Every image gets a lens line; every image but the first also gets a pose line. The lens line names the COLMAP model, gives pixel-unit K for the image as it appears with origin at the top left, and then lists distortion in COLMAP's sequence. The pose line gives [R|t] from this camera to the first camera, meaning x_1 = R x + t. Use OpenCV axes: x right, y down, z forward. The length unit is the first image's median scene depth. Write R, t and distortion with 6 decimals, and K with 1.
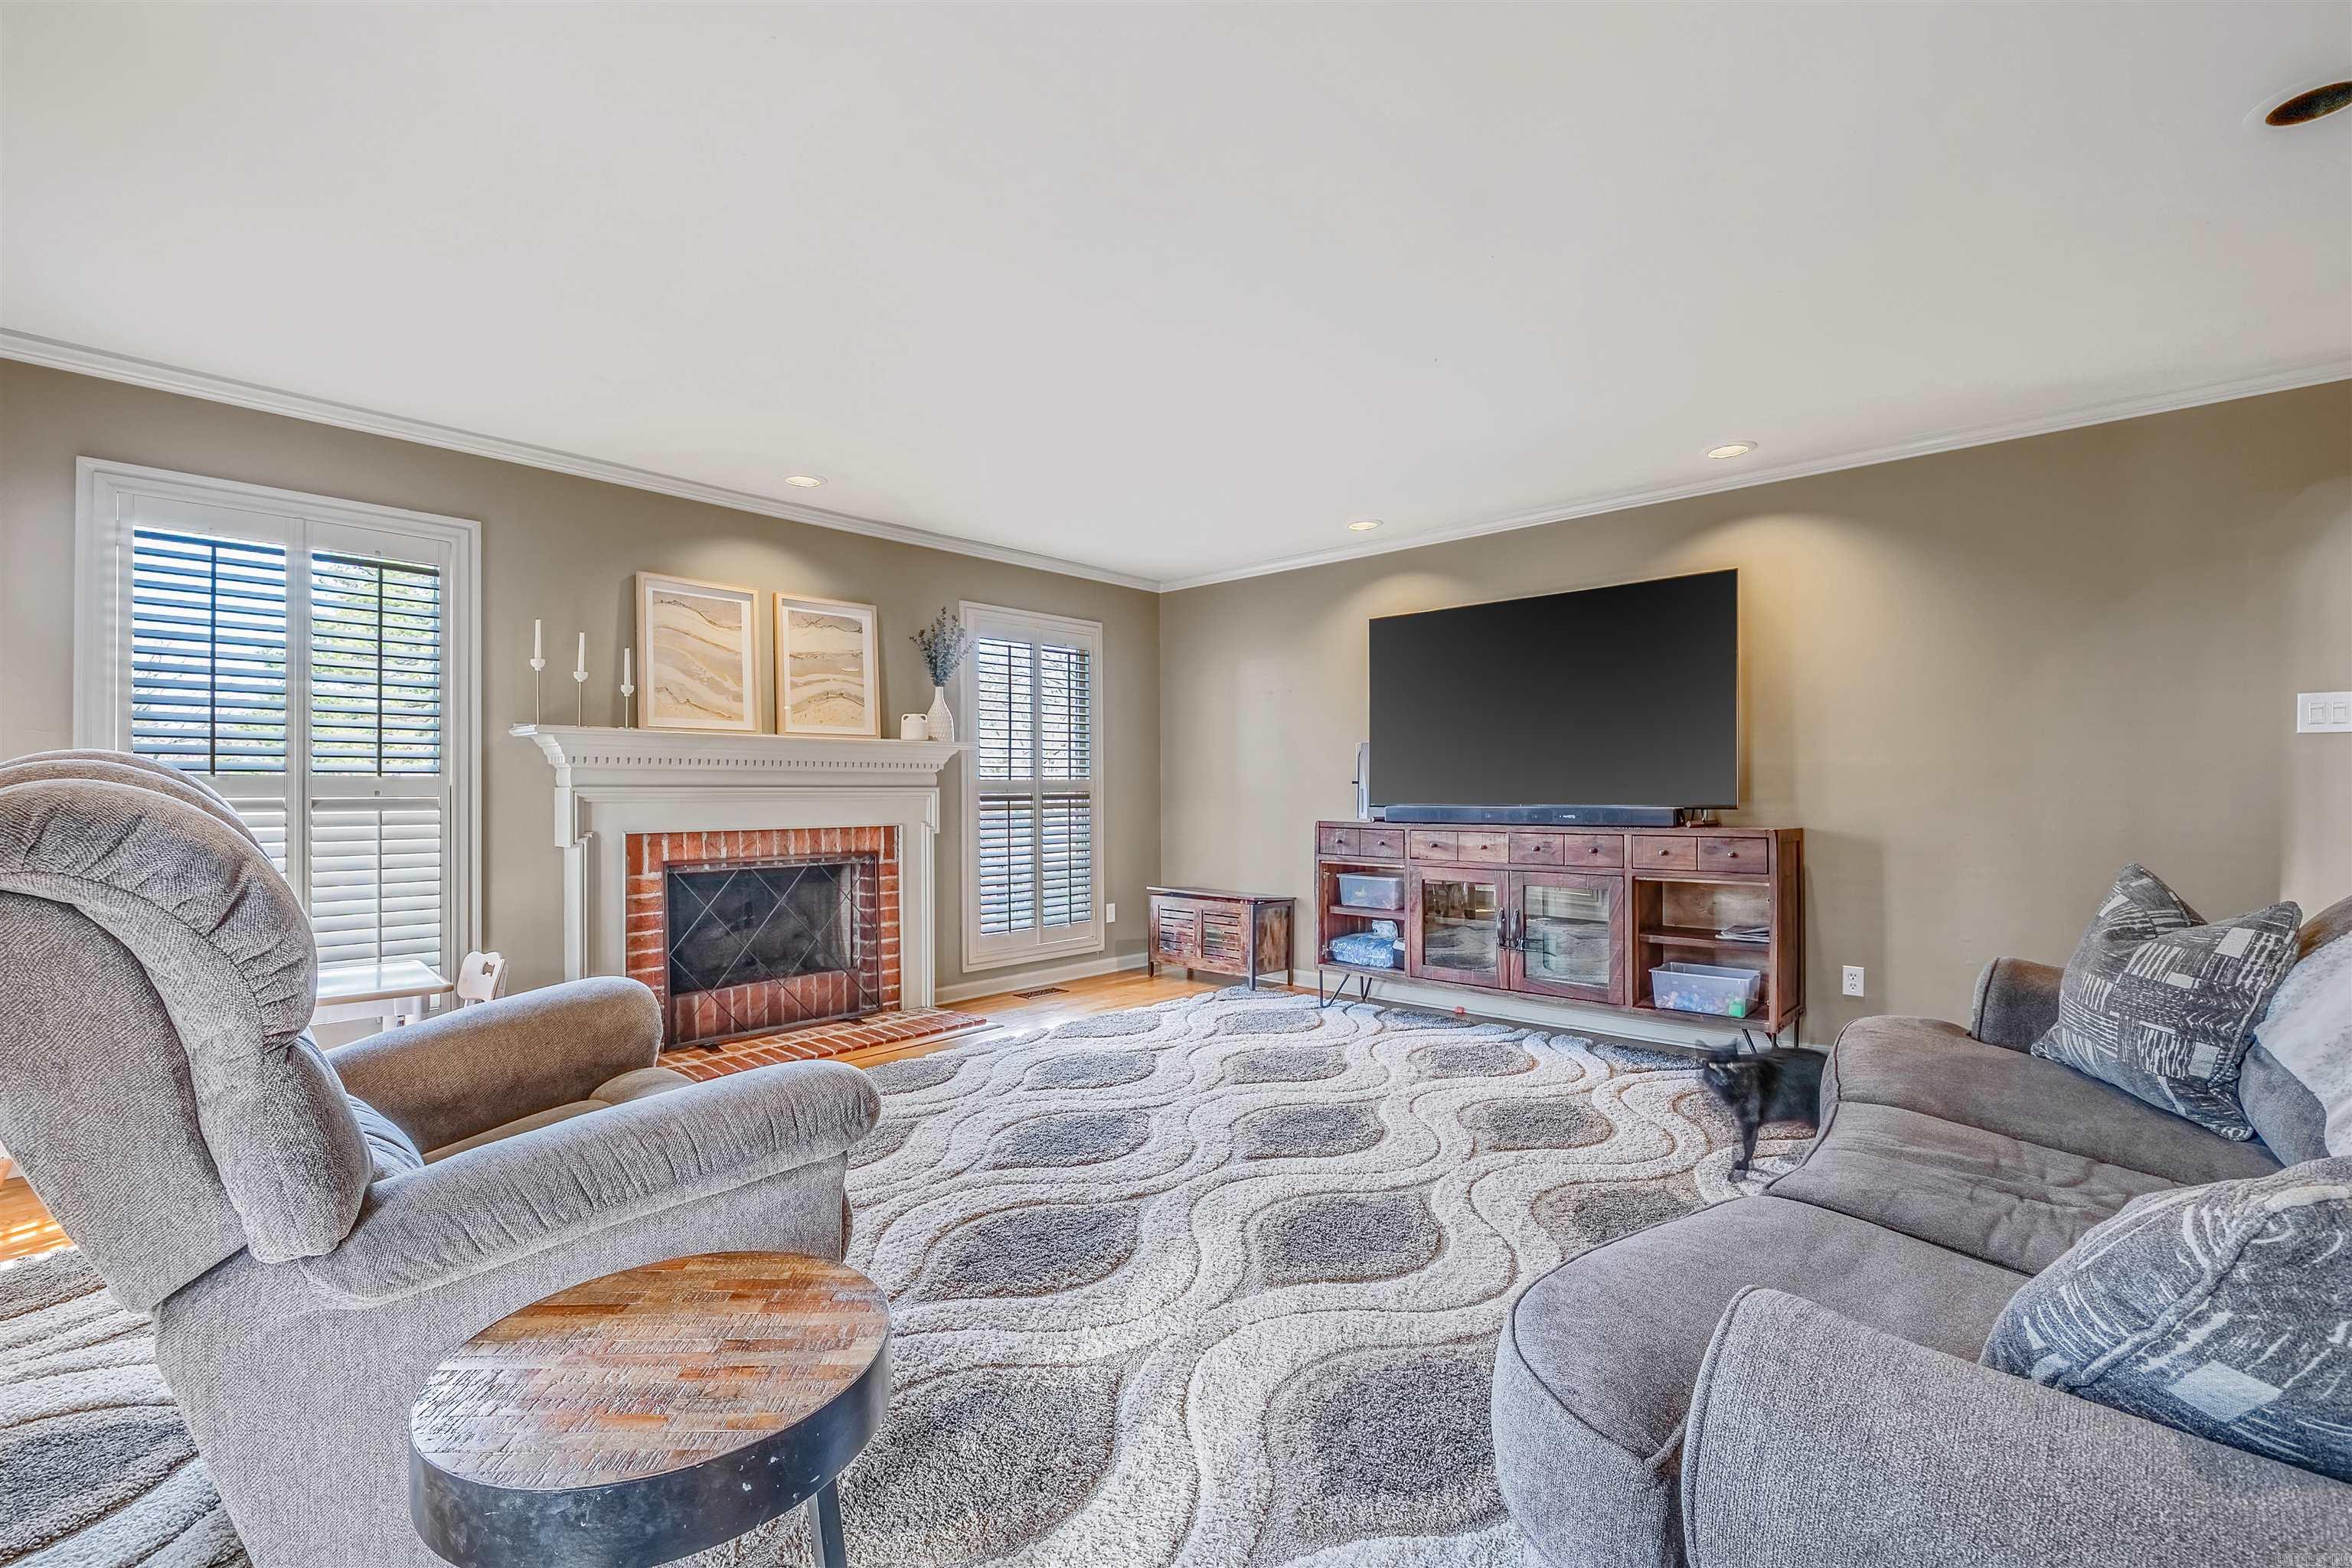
lens RADIAL K [[1007.3, 0, 1167.7], [0, 1007.3, 782.5], [0, 0, 1]] dist [-0.003288, 0.000125]
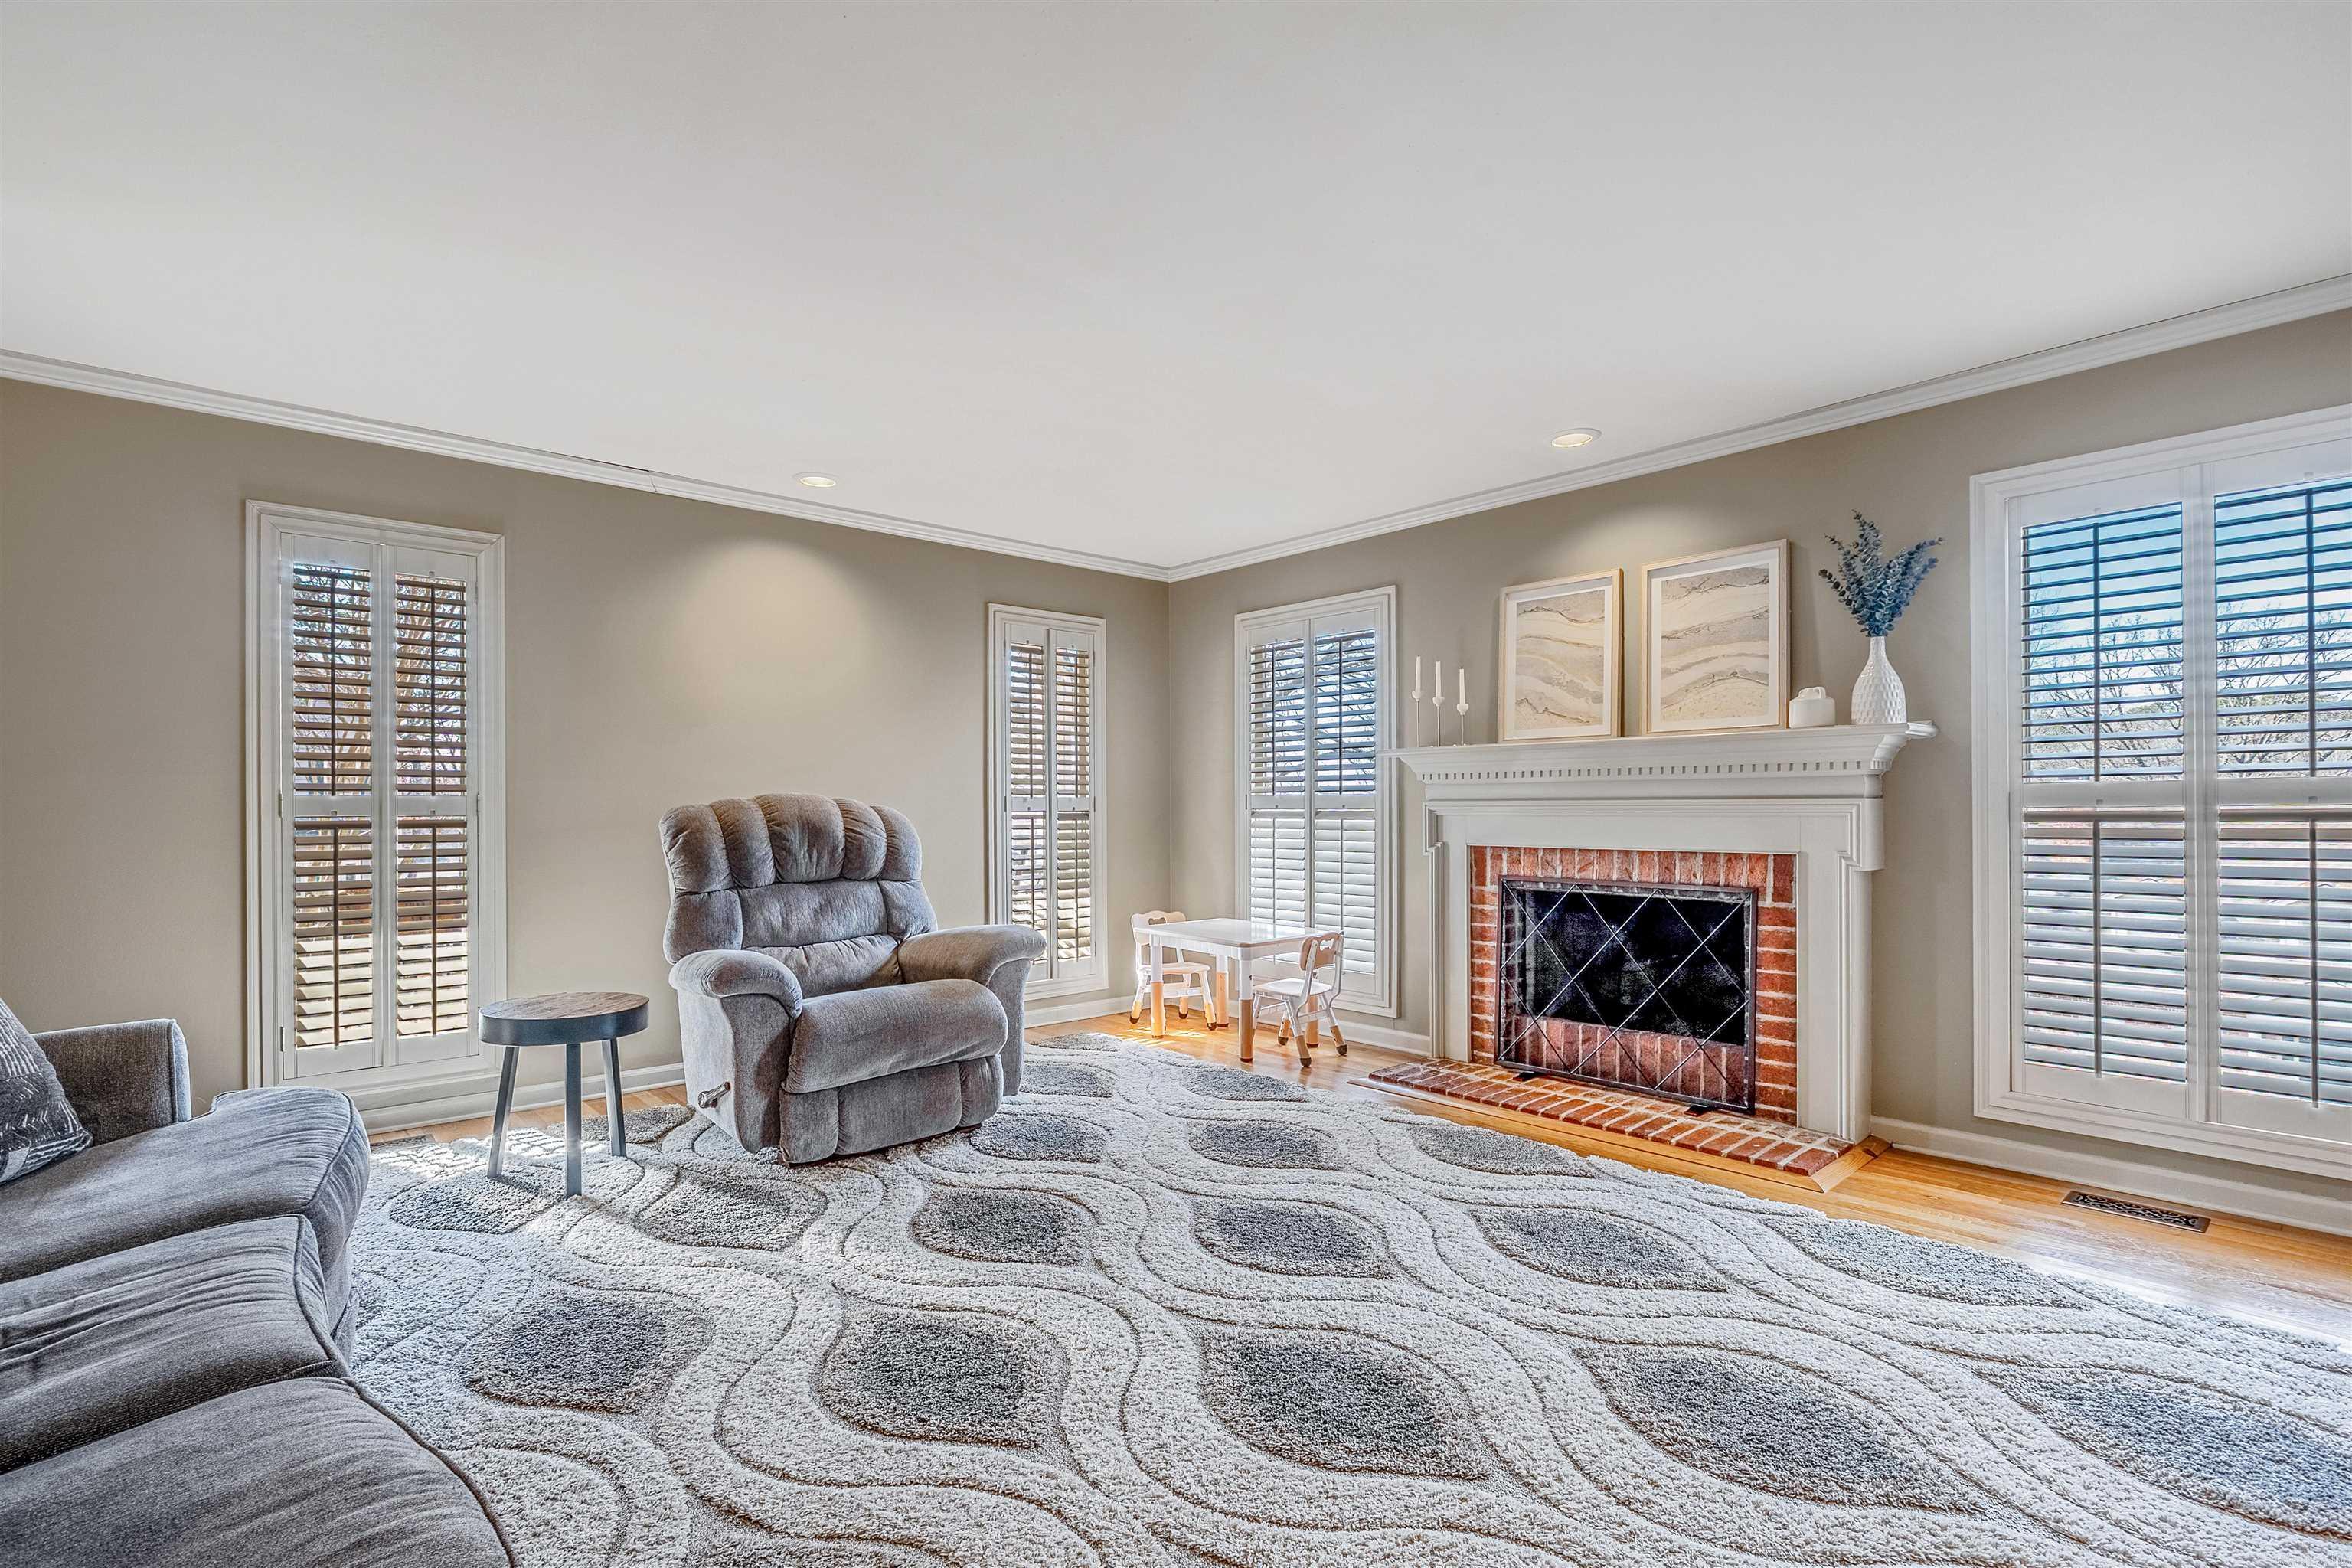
lens RADIAL K [[1106.3, 0, 1170.6], [0, 1106.3, 803.3], [0, 0, 1]] dist [-0.016112, -0.000109]
pose [[-0.109768, -0.004060, -0.993949, 0.575783], [0.008498, 0.999951, -0.005023, 0.009211], [0.993921, -0.008998, -0.109728, 0.734283]]
